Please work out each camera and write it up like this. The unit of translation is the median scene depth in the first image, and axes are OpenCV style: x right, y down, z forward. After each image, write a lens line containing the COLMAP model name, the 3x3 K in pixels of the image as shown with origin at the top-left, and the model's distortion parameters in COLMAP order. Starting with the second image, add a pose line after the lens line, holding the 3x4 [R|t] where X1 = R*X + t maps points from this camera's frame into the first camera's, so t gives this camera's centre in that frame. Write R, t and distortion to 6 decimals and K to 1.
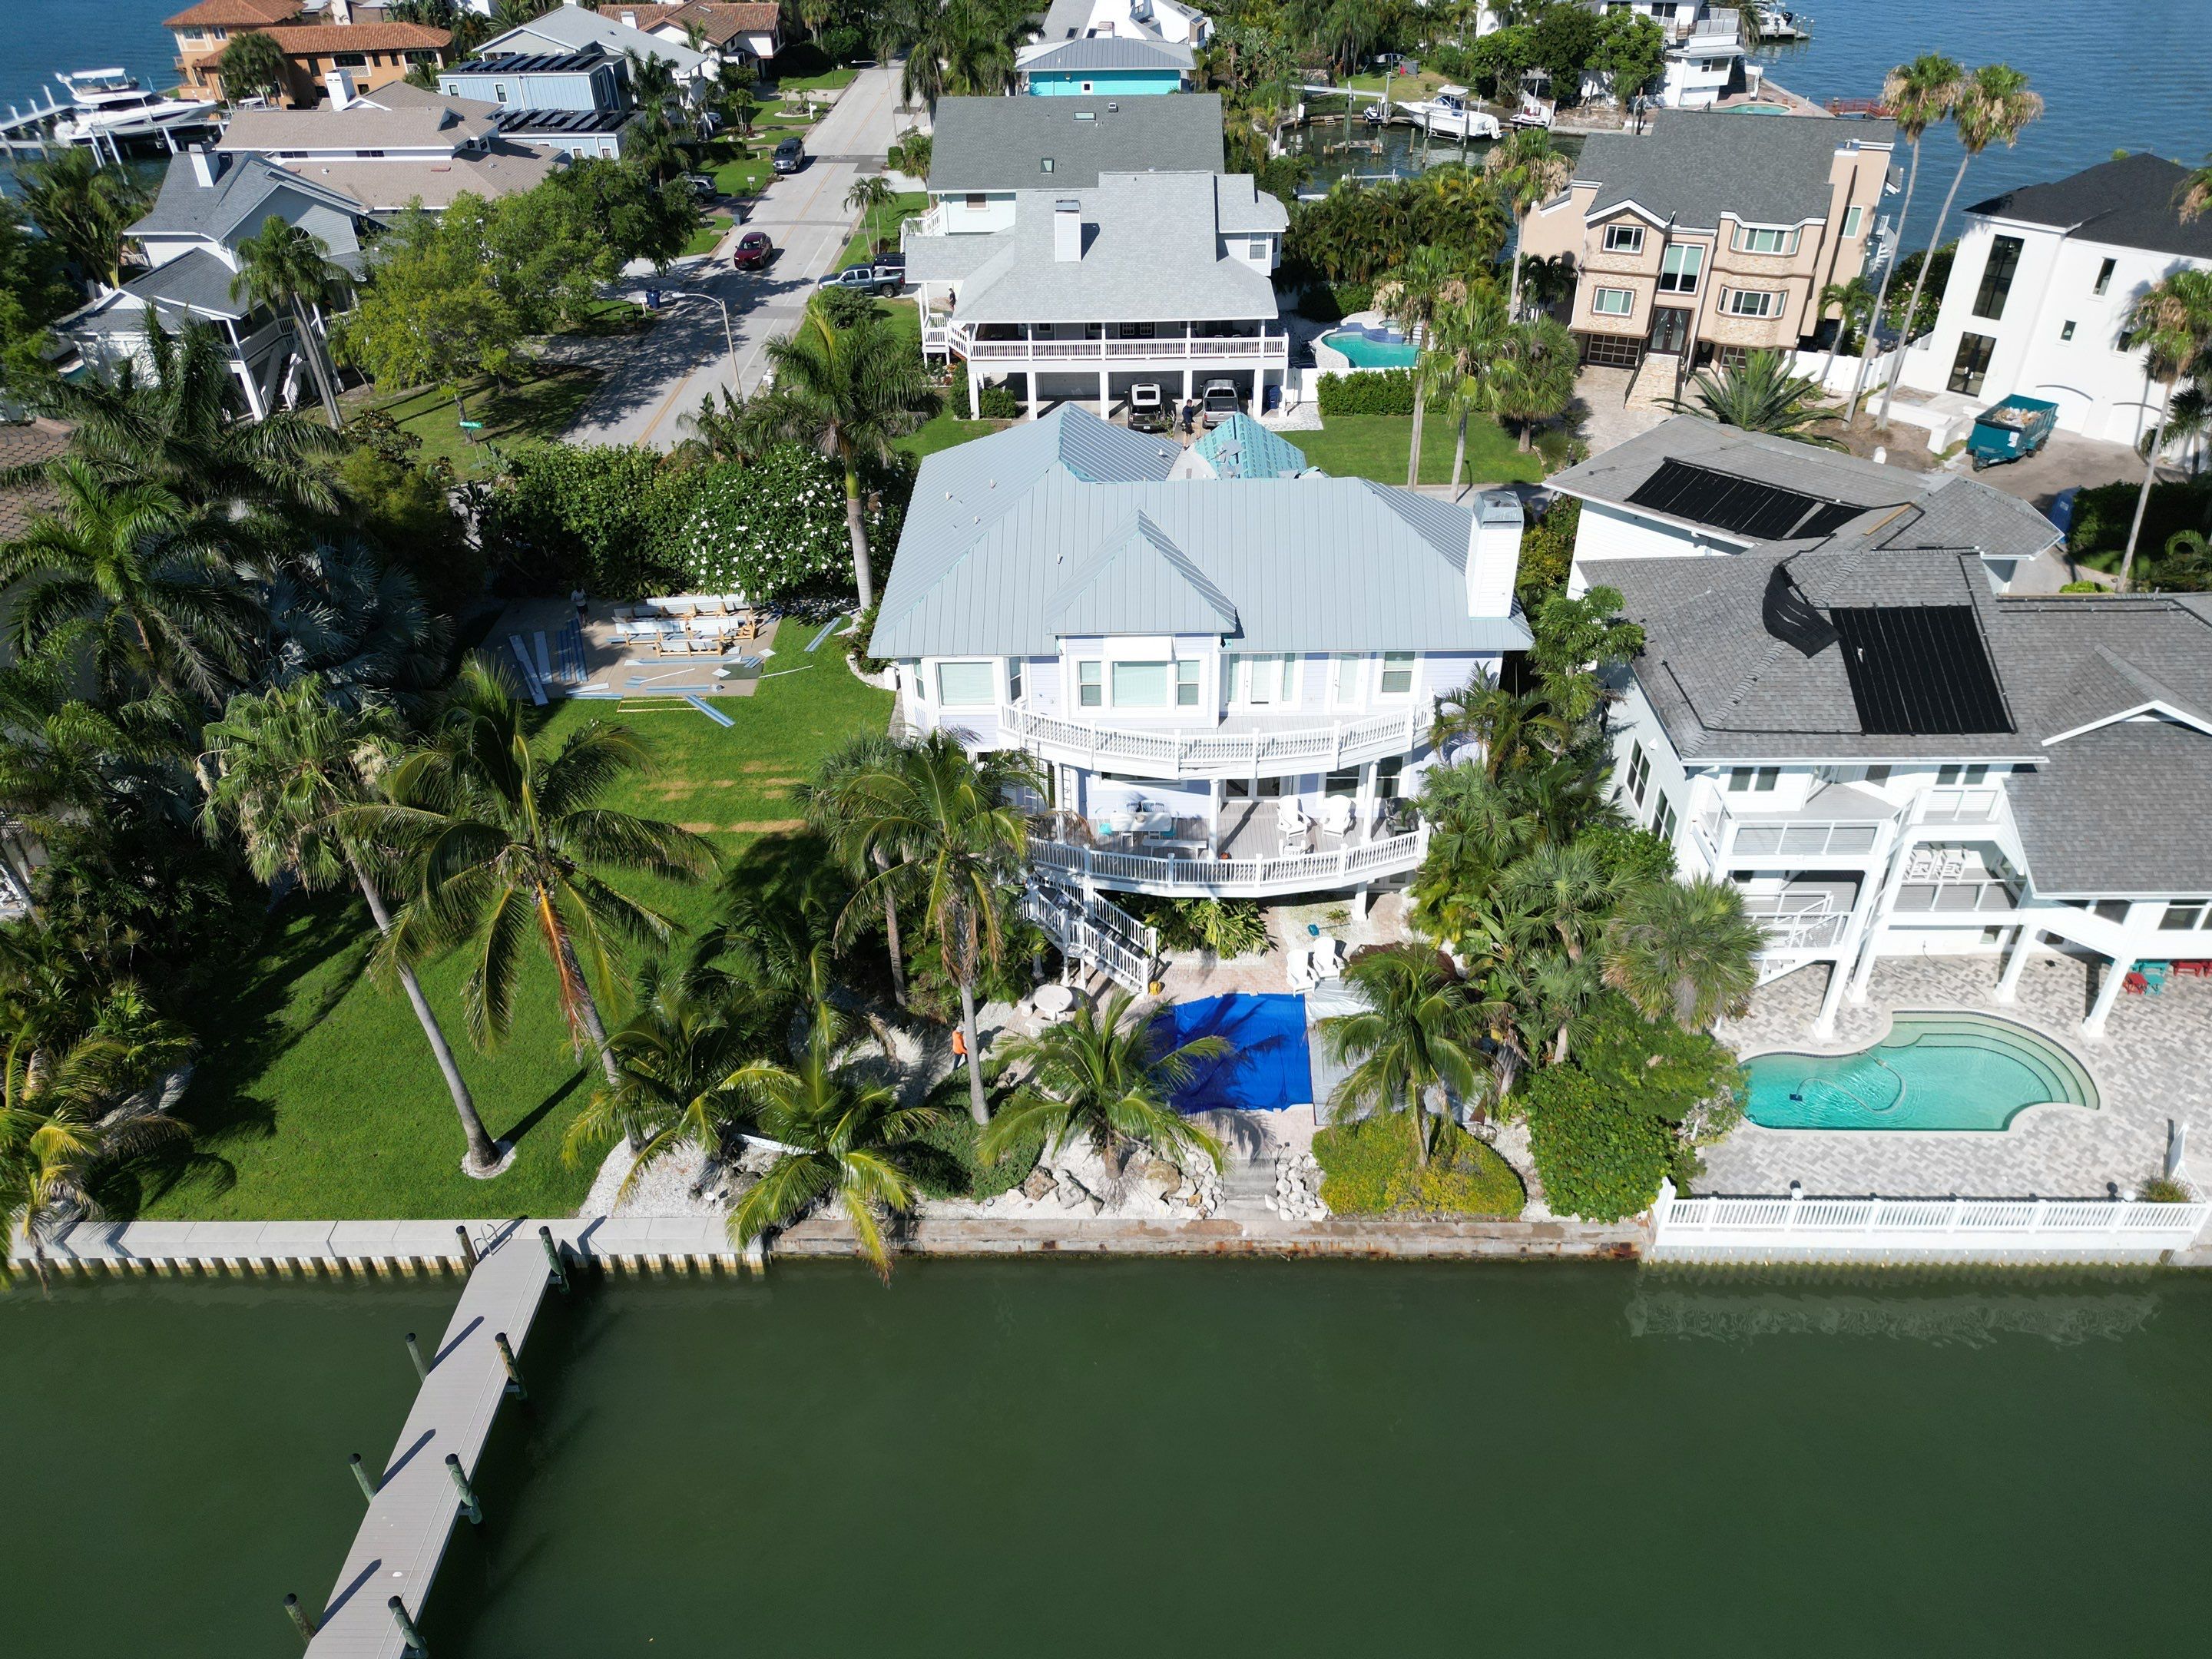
lens RADIAL K [[1558.0, 0, 1096.6], [0, 1558.0, 816.8], [0, 0, 1]] dist [0.050880, -0.044340]
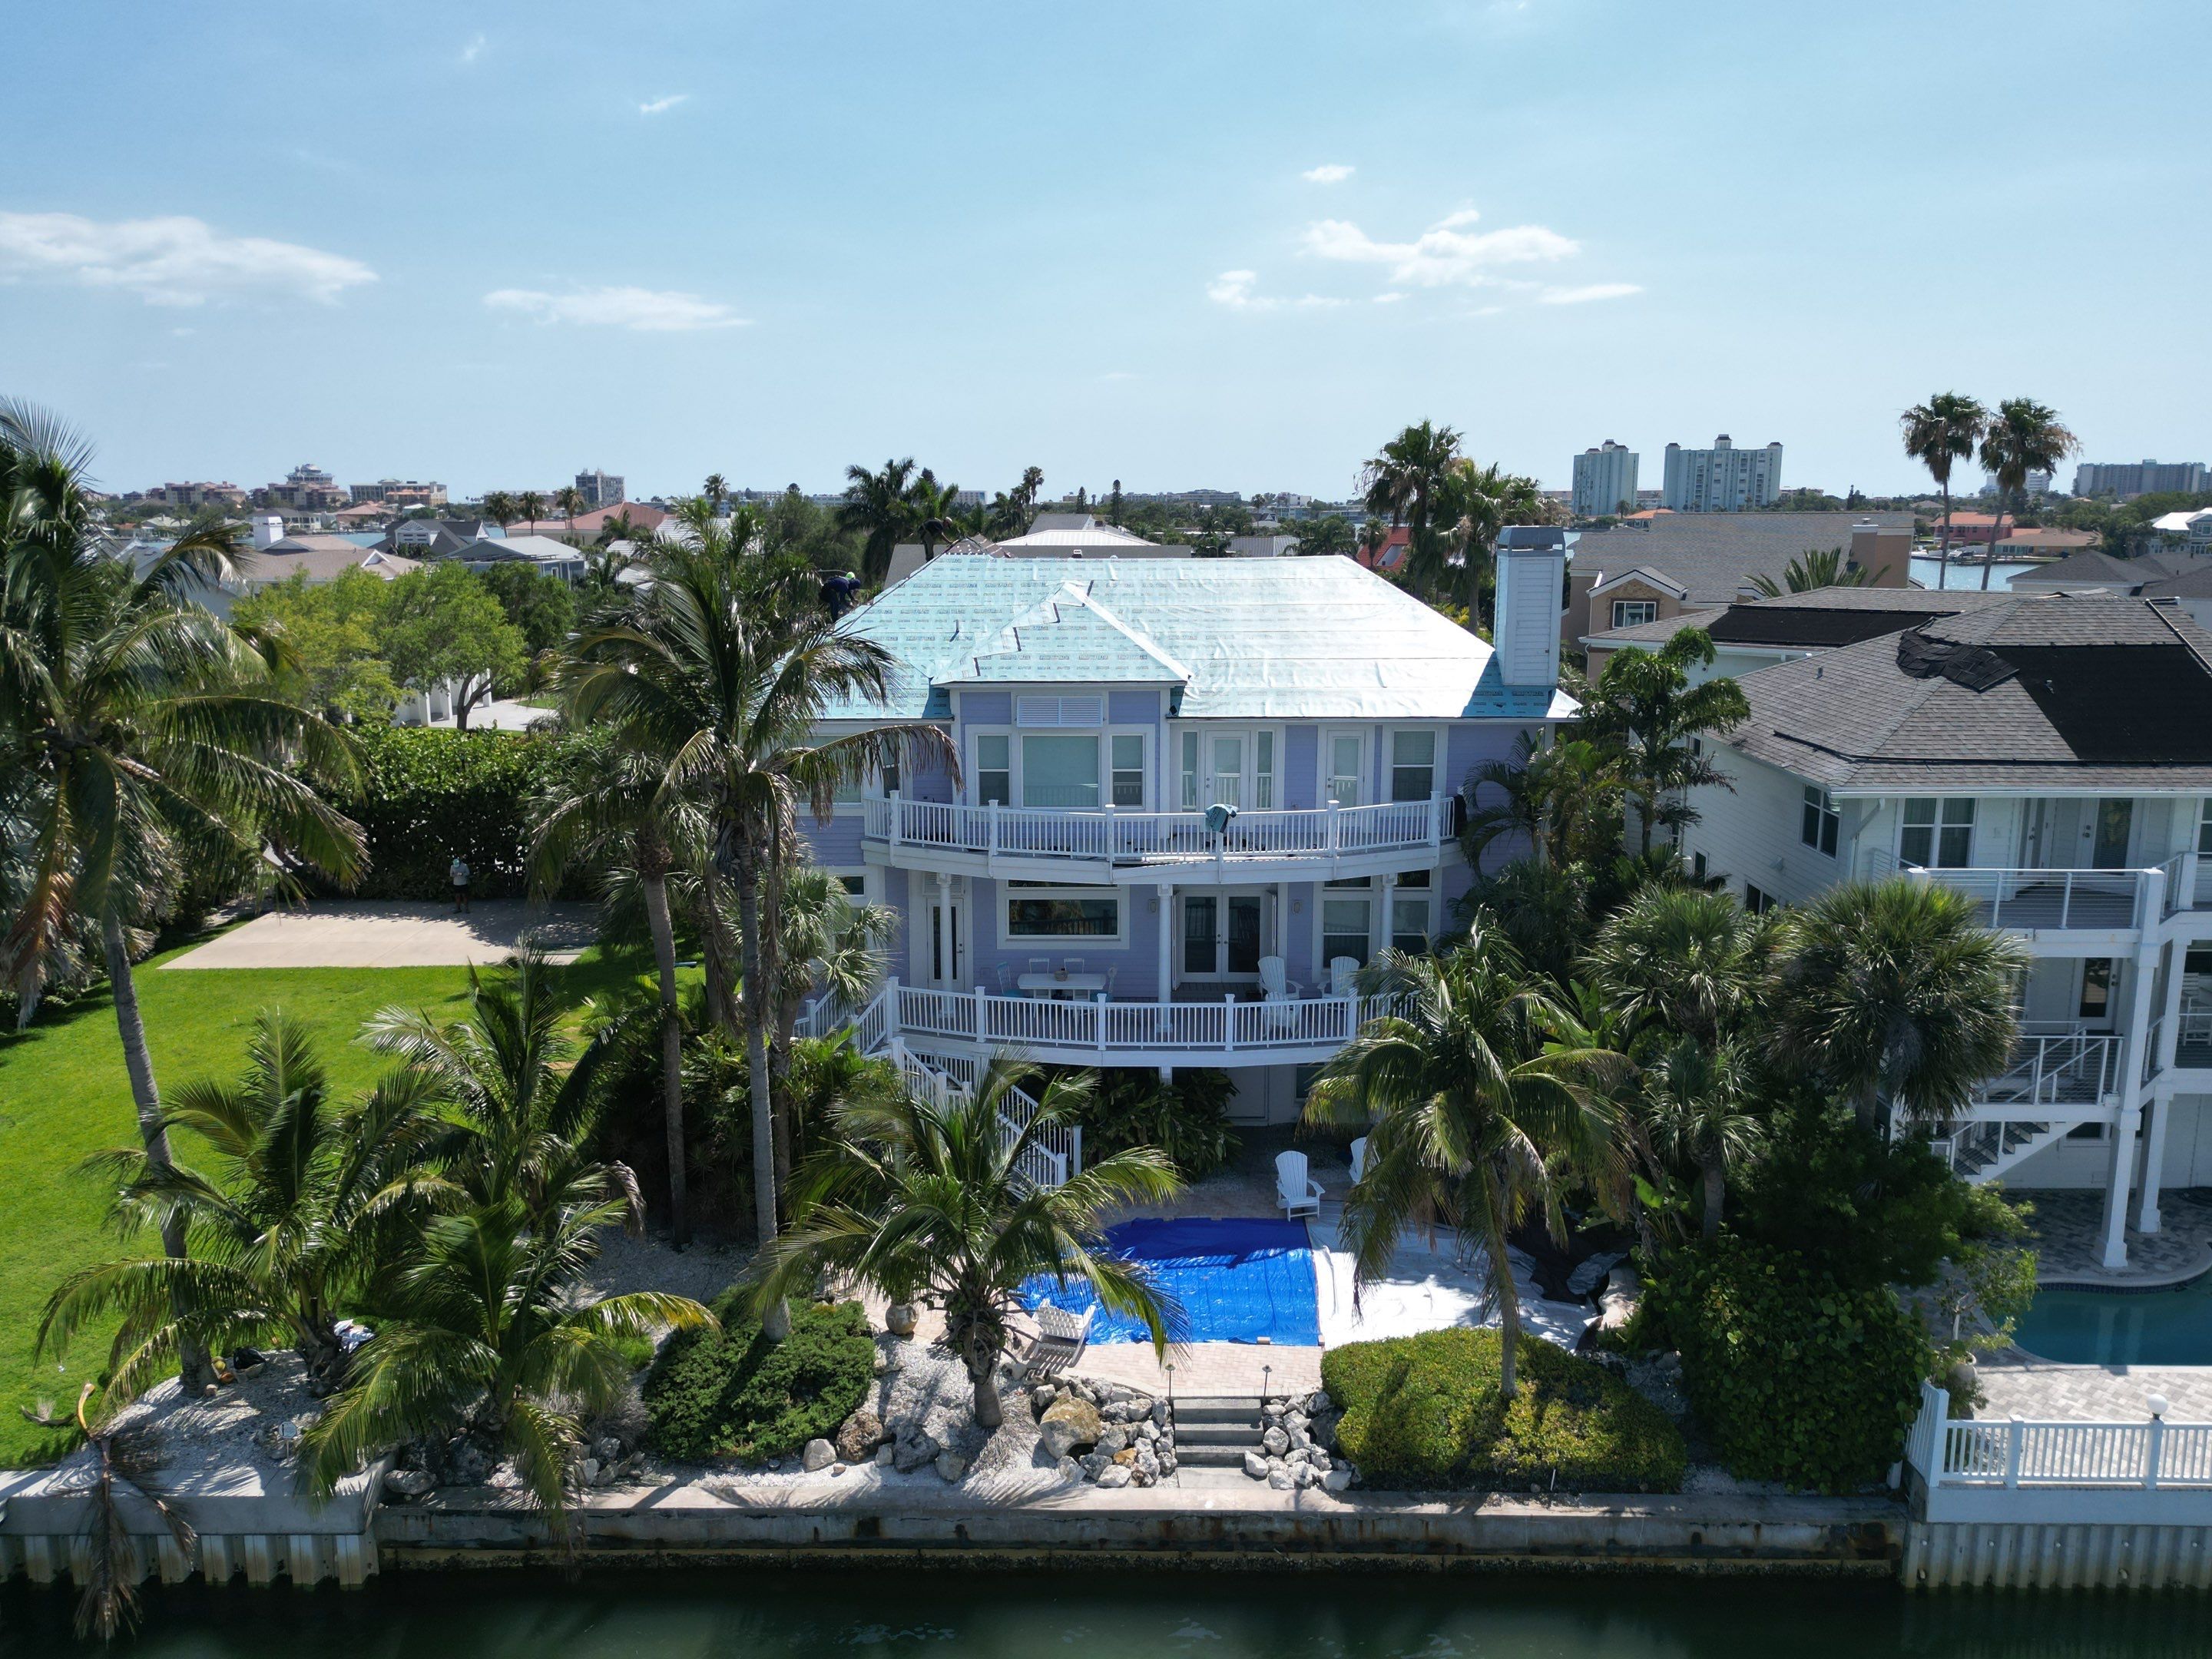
lens RADIAL K [[1689.5, 0, 1097.3], [0, 1689.5, 823.2], [0, 0, 1]] dist [0.055454, -0.041715]
pose [[0.999864, 0.014951, 0.006949, 0.021413], [-0.010977, 0.918176, -0.396021, 0.135158], [-0.012301, 0.395891, 0.918215, 0.153592]]
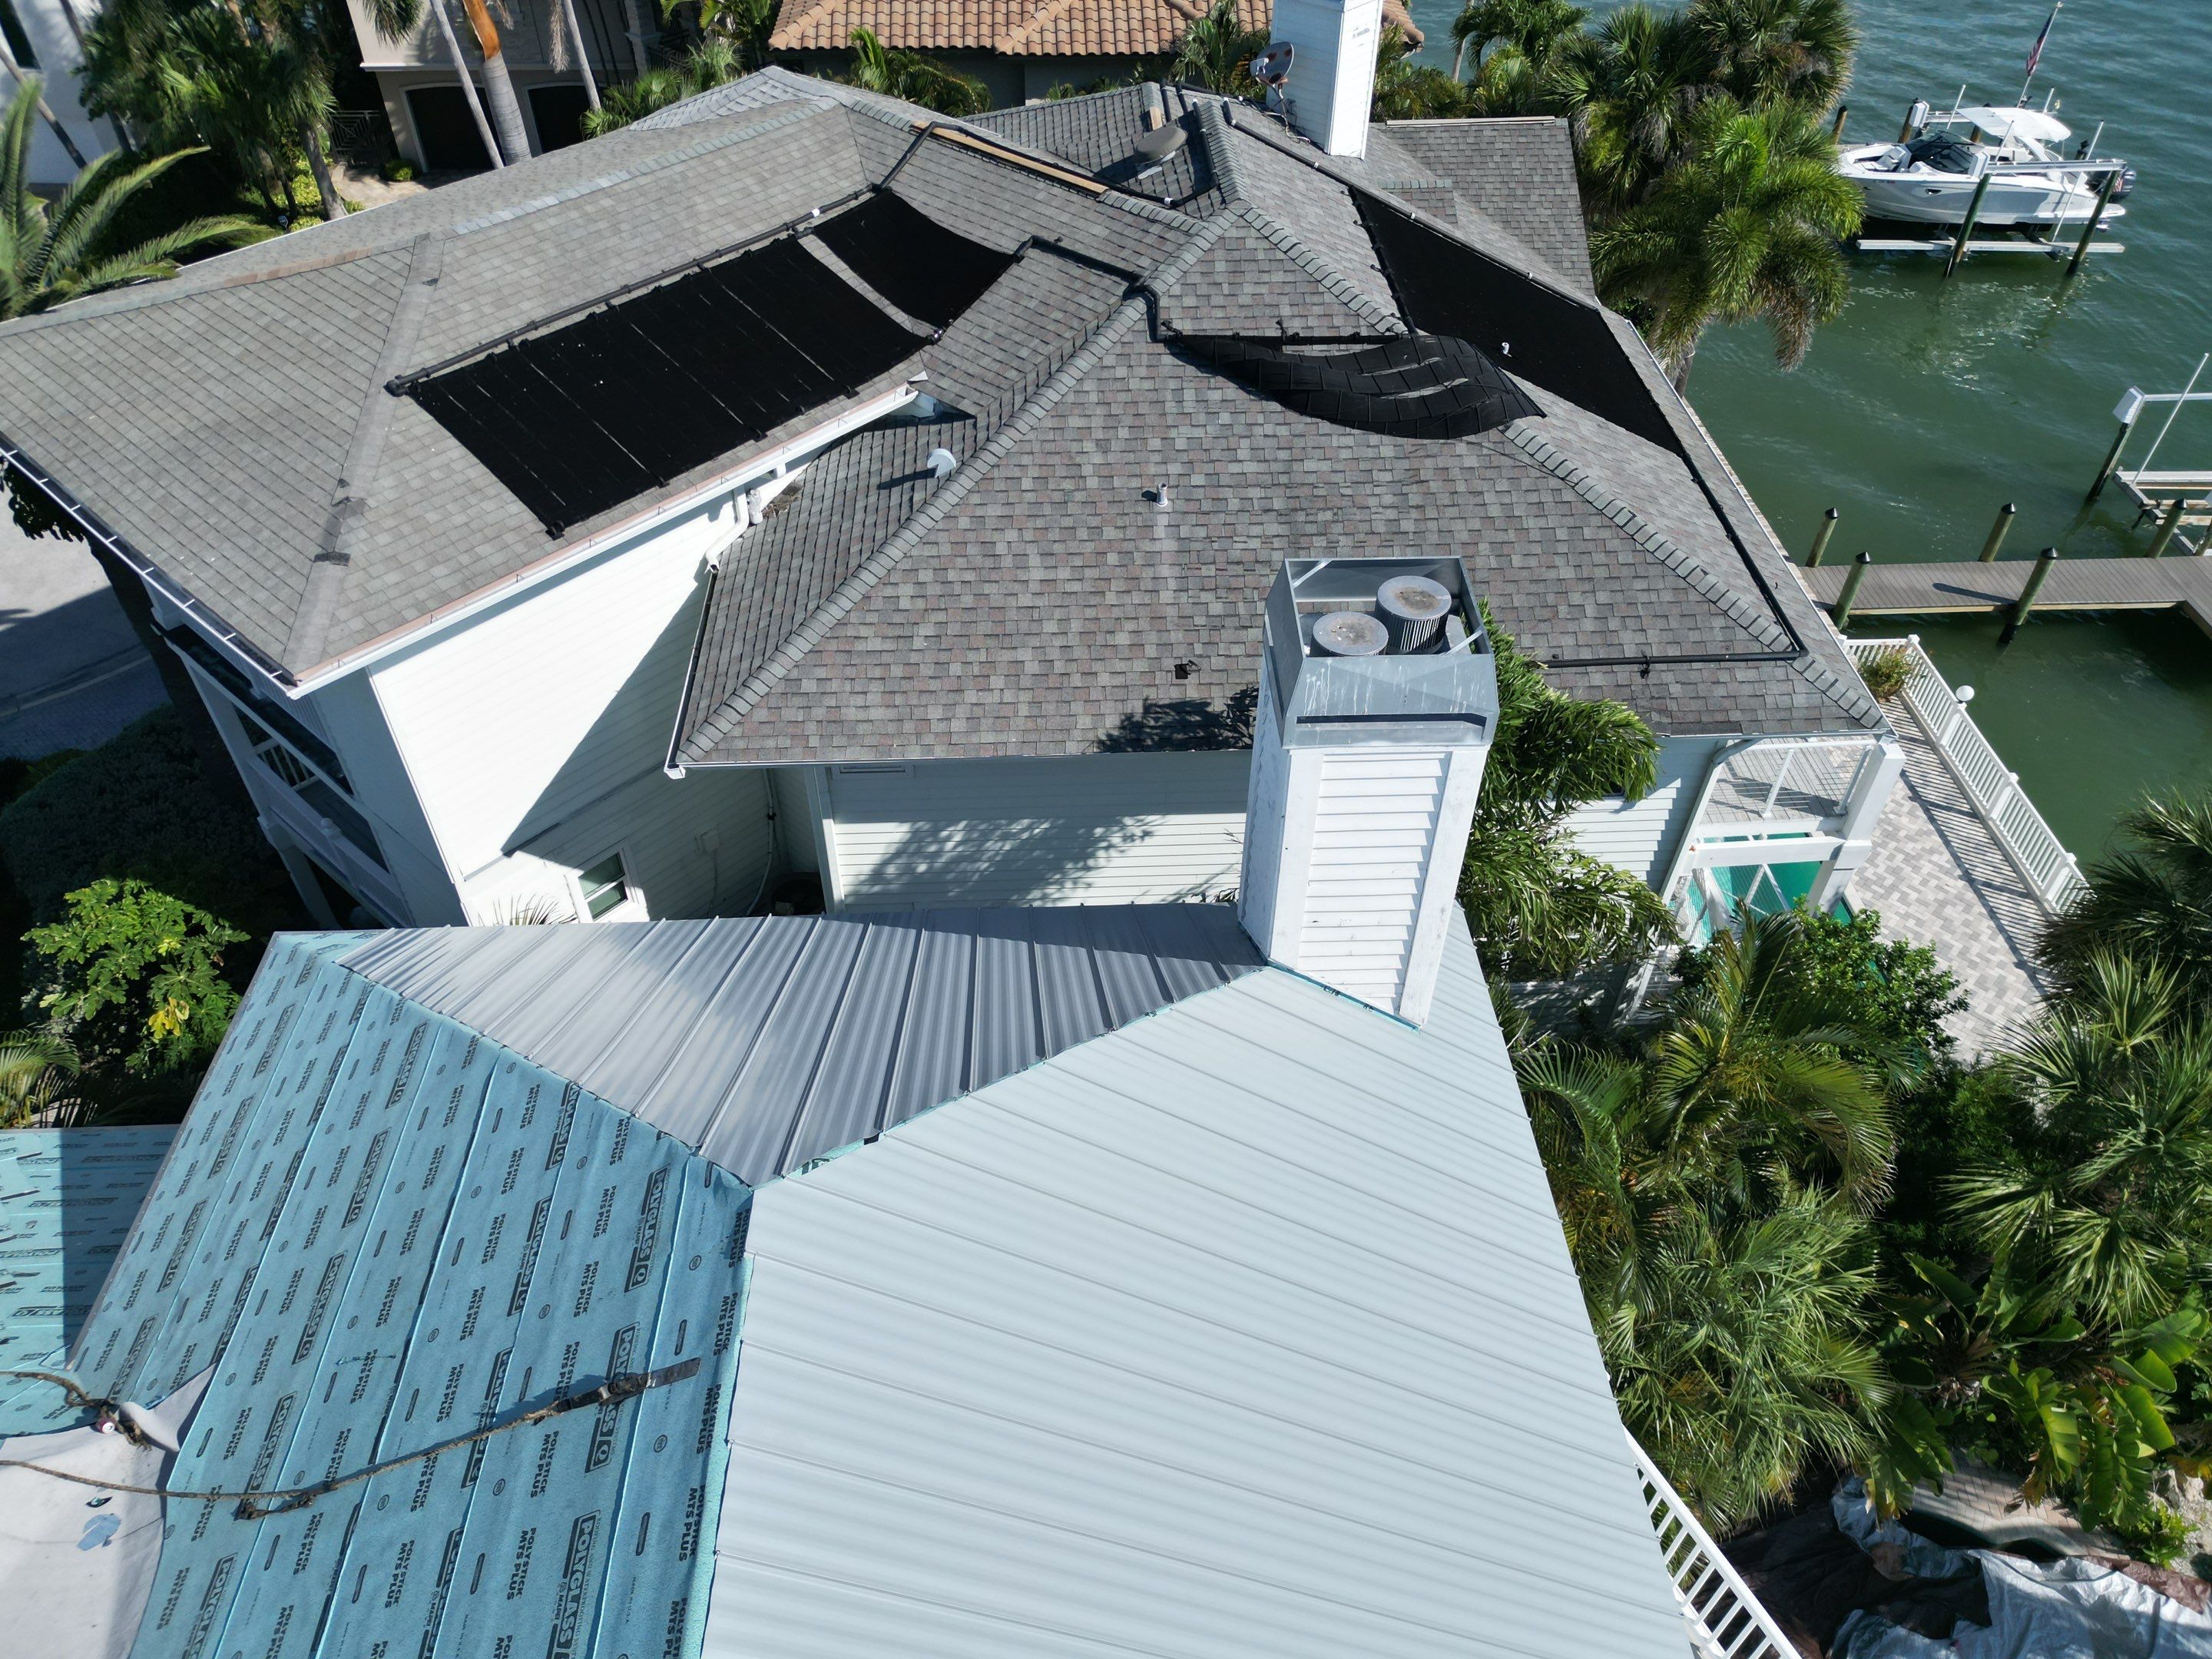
lens RADIAL K [[1558.0, 0, 1099.2], [0, 1558.0, 827.1], [0, 0, 1]] dist [0.050880, -0.044340]
pose [[-0.066296, -0.670695, 0.738765, 0.041896], [0.559982, 0.587792, 0.583884, -0.171465], [-0.825848, 0.452405, 0.336609, 0.502807]]
